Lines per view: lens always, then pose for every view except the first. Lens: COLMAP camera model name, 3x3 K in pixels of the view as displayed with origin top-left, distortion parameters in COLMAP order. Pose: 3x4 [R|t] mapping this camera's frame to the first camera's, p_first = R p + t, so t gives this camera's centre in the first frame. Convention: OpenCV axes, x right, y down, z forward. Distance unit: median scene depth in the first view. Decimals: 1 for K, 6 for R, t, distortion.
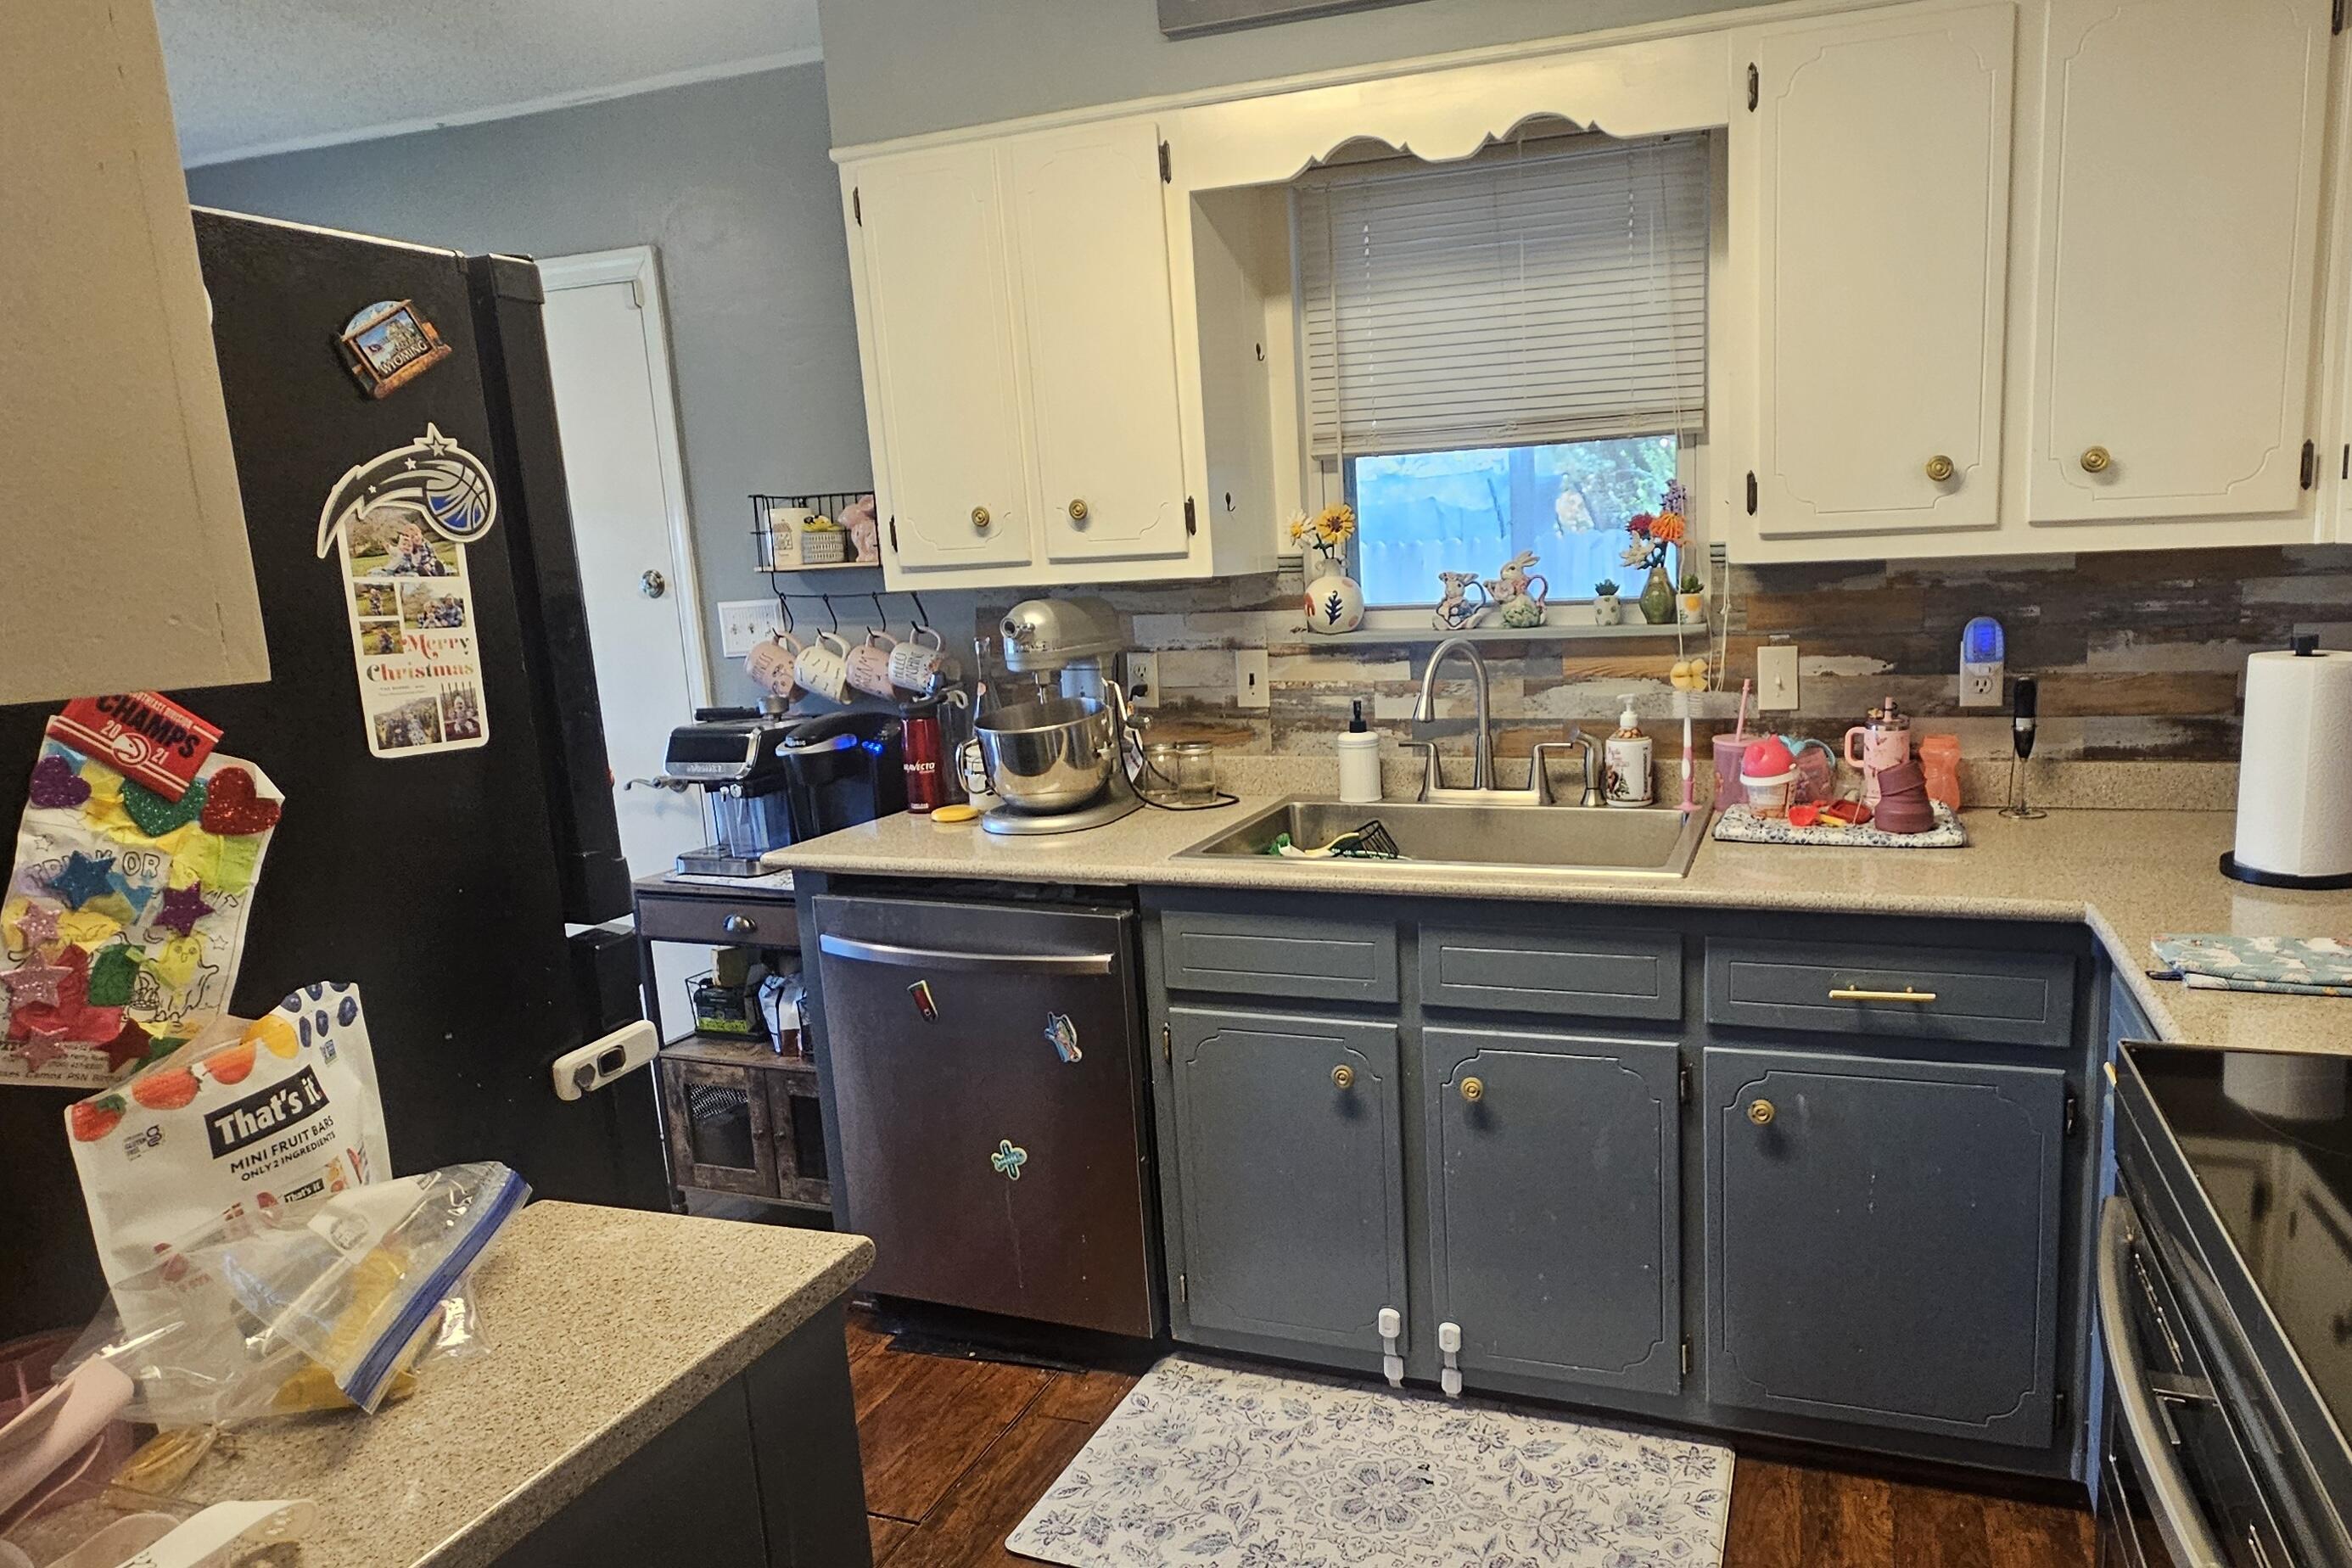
lens RADIAL K [[1351.0, 0, 1176.0], [0, 1351.0, 784.0], [0, 0, 1]] dist [-0.002661, 0.002016]
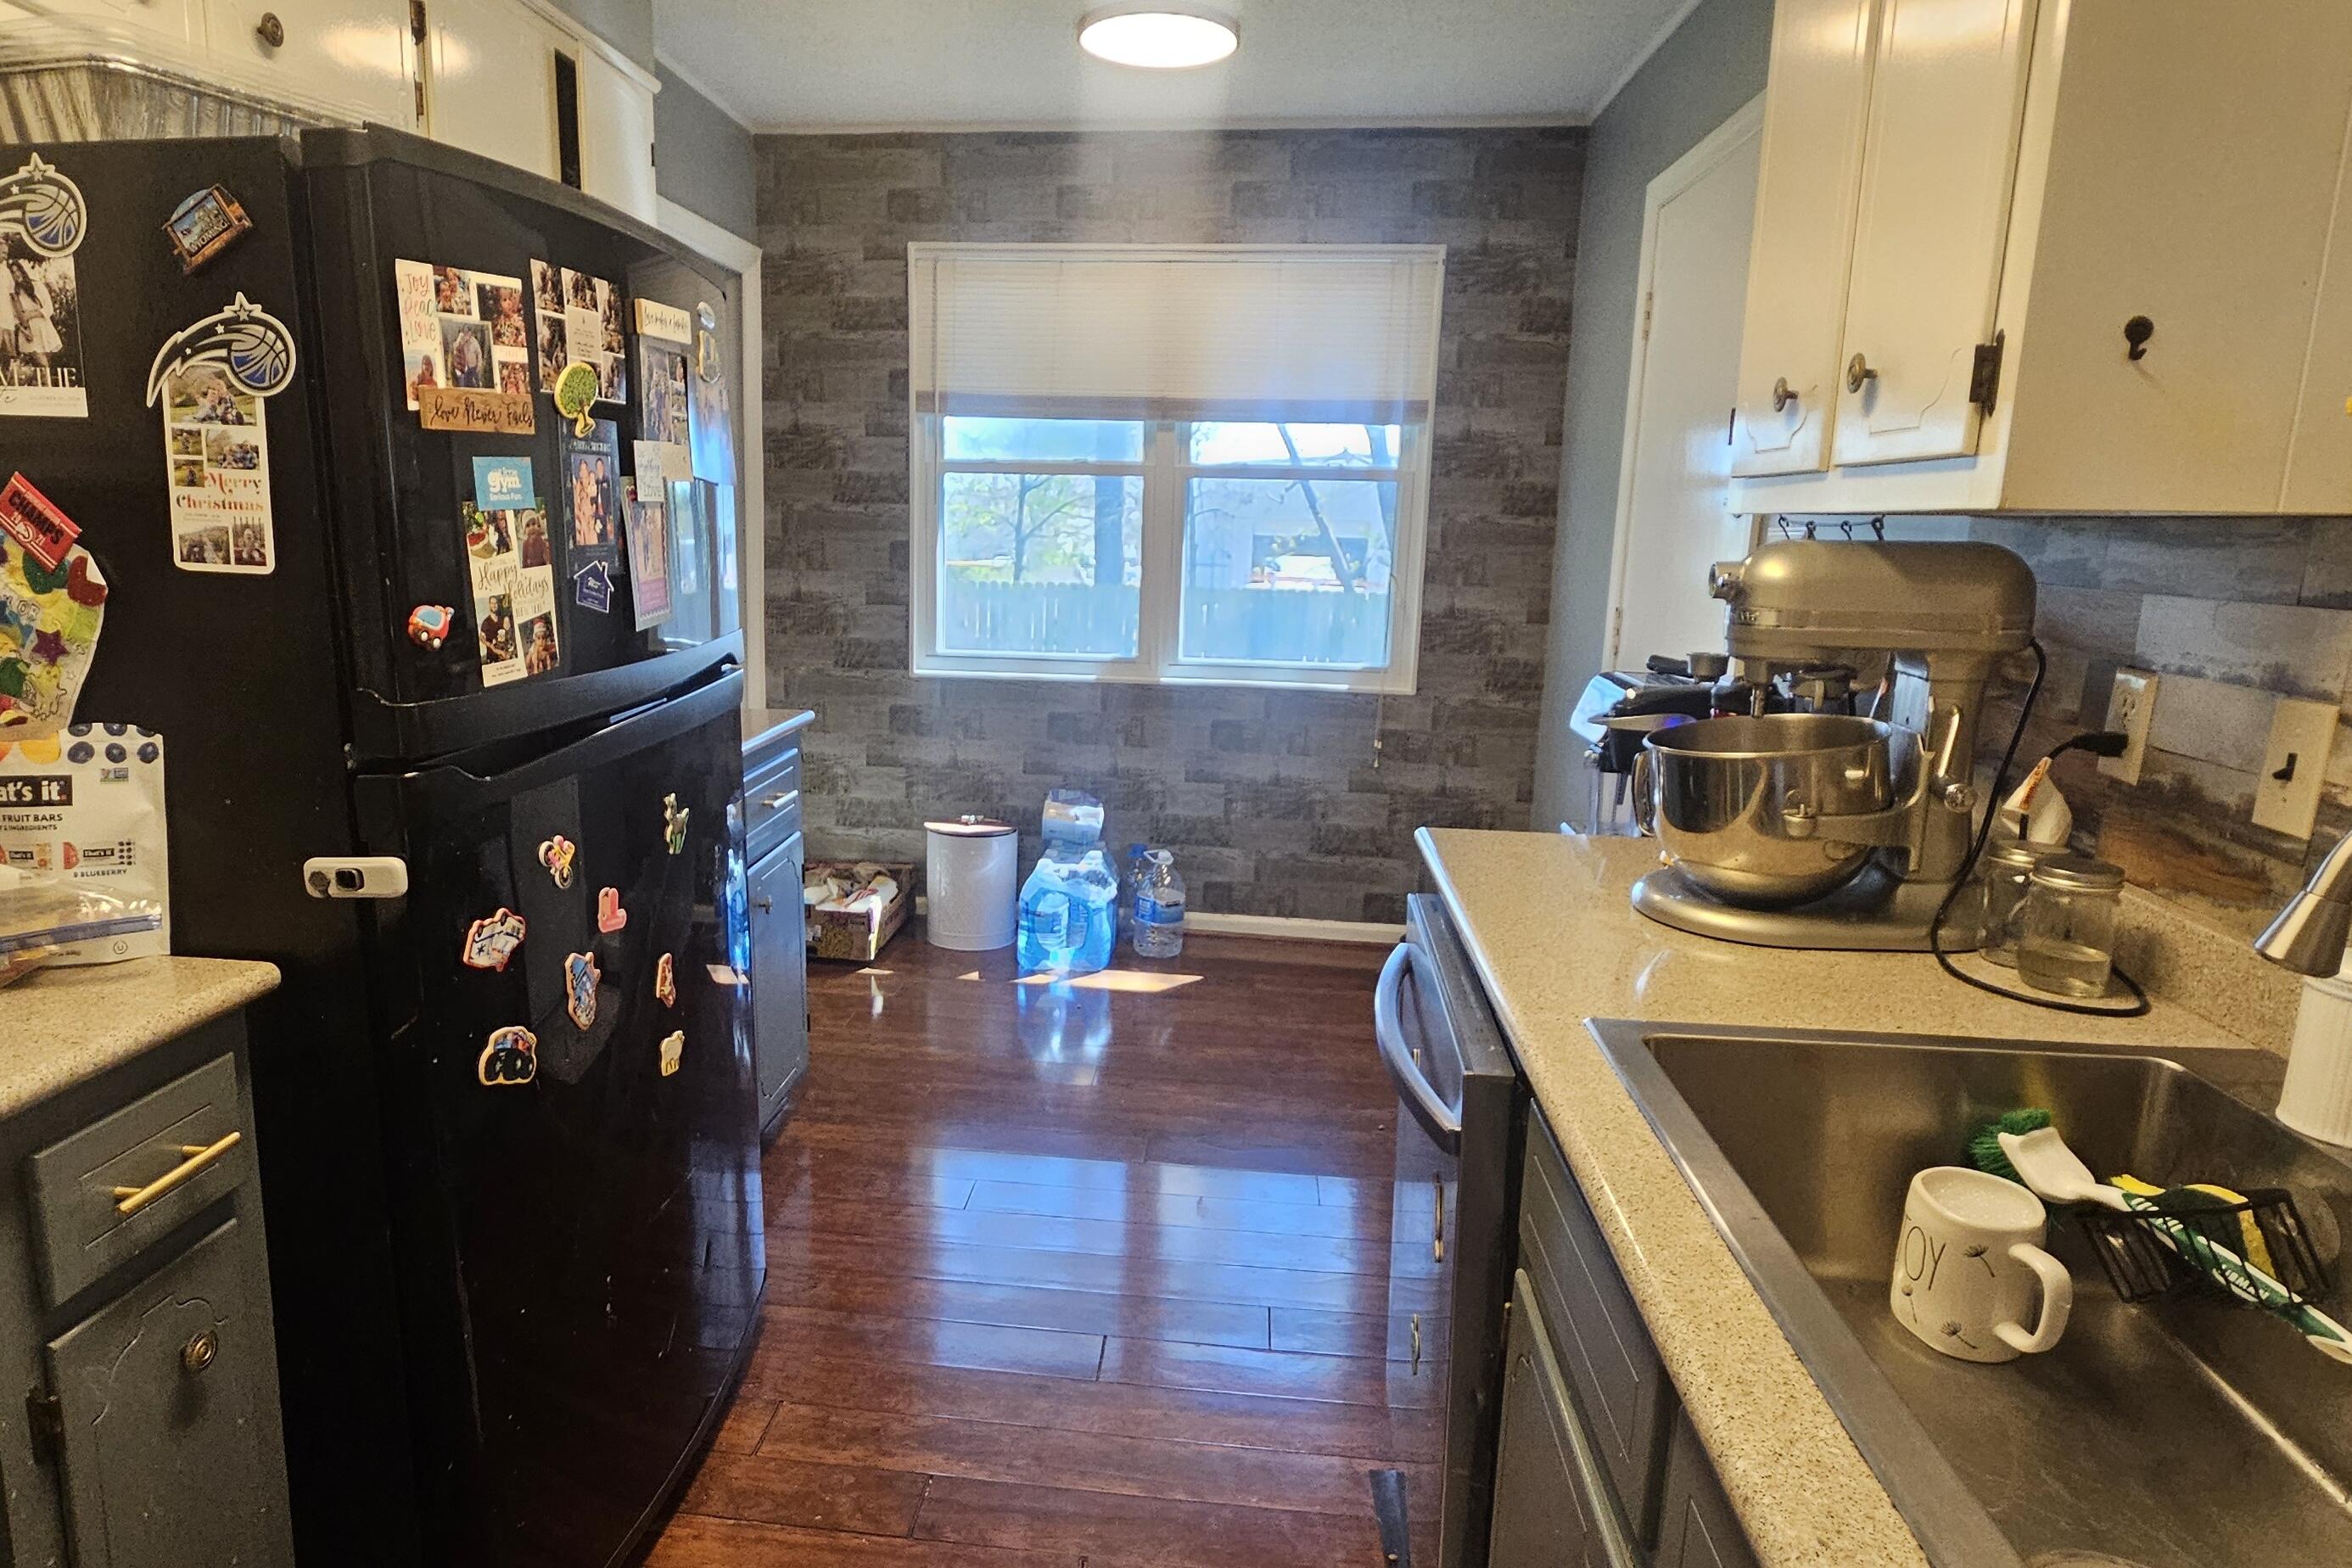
lens RADIAL K [[1351.0, 0, 1176.0], [0, 1351.0, 784.0], [0, 0, 1]] dist [-0.002661, 0.002016]
pose [[0.321428, 0.239495, -0.916147, 0.904787], [-0.188061, 0.964361, 0.186118, -0.231785], [0.928072, 0.112468, 0.355013, 1.417634]]
